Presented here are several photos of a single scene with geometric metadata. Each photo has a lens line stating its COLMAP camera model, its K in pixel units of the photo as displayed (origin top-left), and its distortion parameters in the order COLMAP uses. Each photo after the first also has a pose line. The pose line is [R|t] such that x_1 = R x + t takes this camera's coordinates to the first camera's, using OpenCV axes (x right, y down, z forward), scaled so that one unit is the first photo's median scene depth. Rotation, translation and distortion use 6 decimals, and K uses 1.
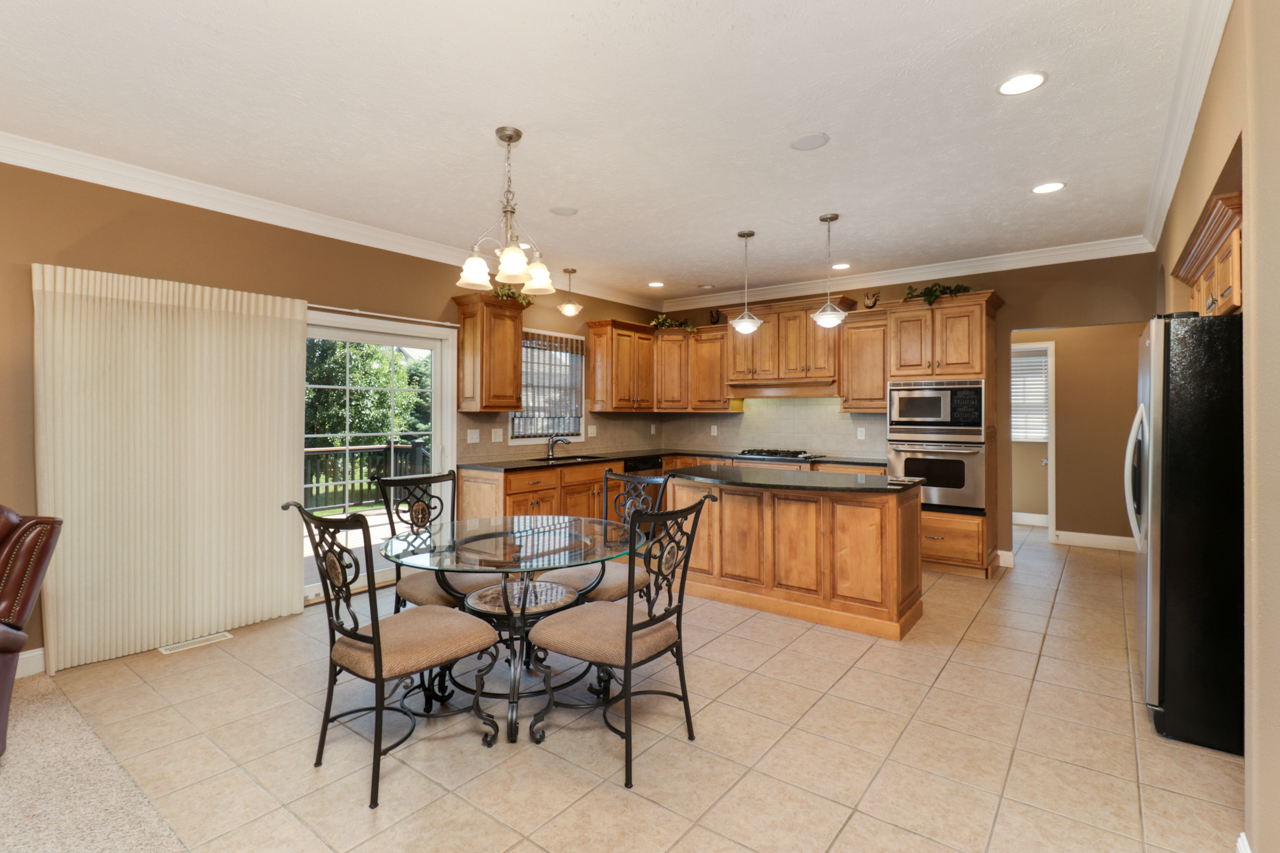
lens RADIAL K [[609.1, 0, 643.5], [0, 609.1, 409.1], [0, 0, 1]] dist [0.021099, -0.017098]
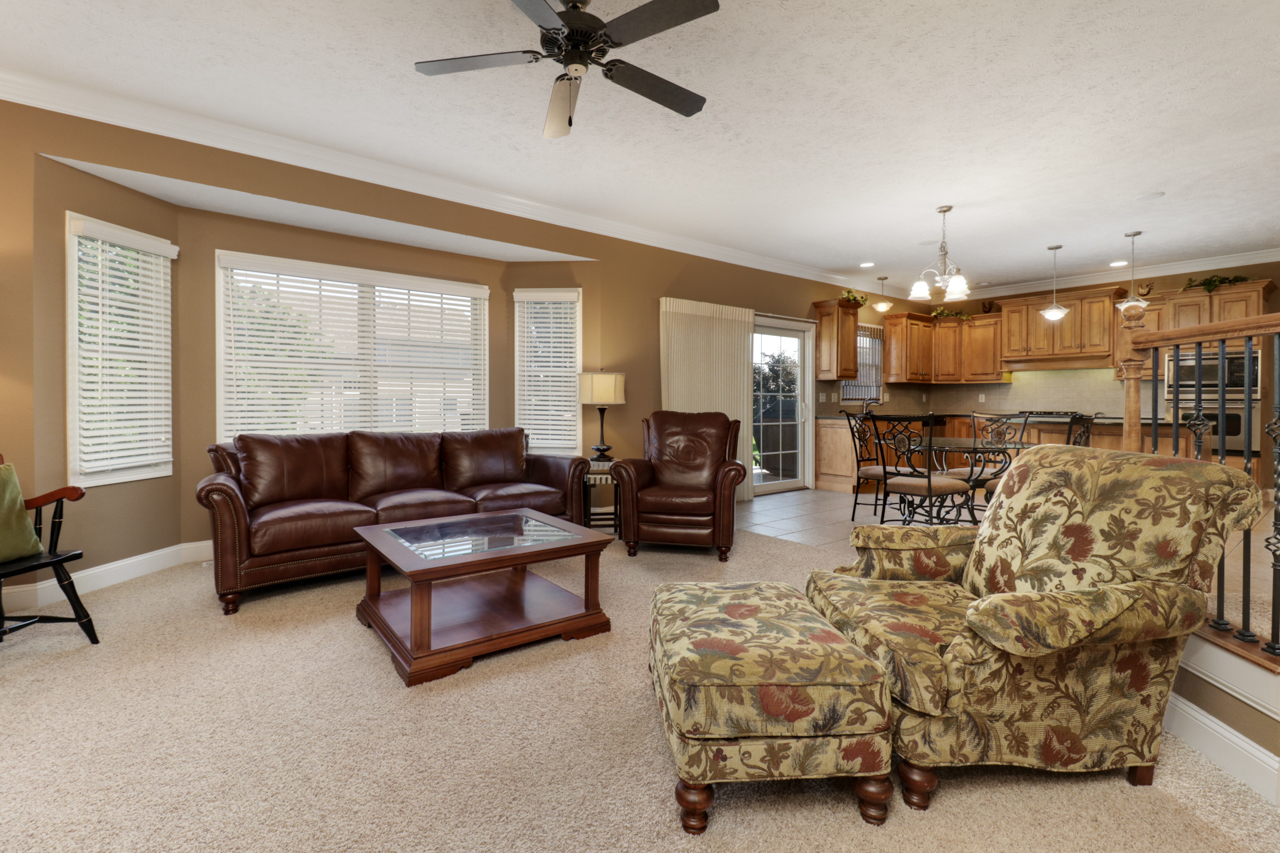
lens RADIAL K [[582.6, 0, 636.3], [0, 582.6, 400.4], [0, 0, 1]] dist [0.020616, -0.016823]
pose [[0.967443, -0.001004, -0.253087, -0.362849], [0.002243, 0.999987, 0.004607, 0.044581], [0.253079, -0.005024, 0.967433, -0.463188]]
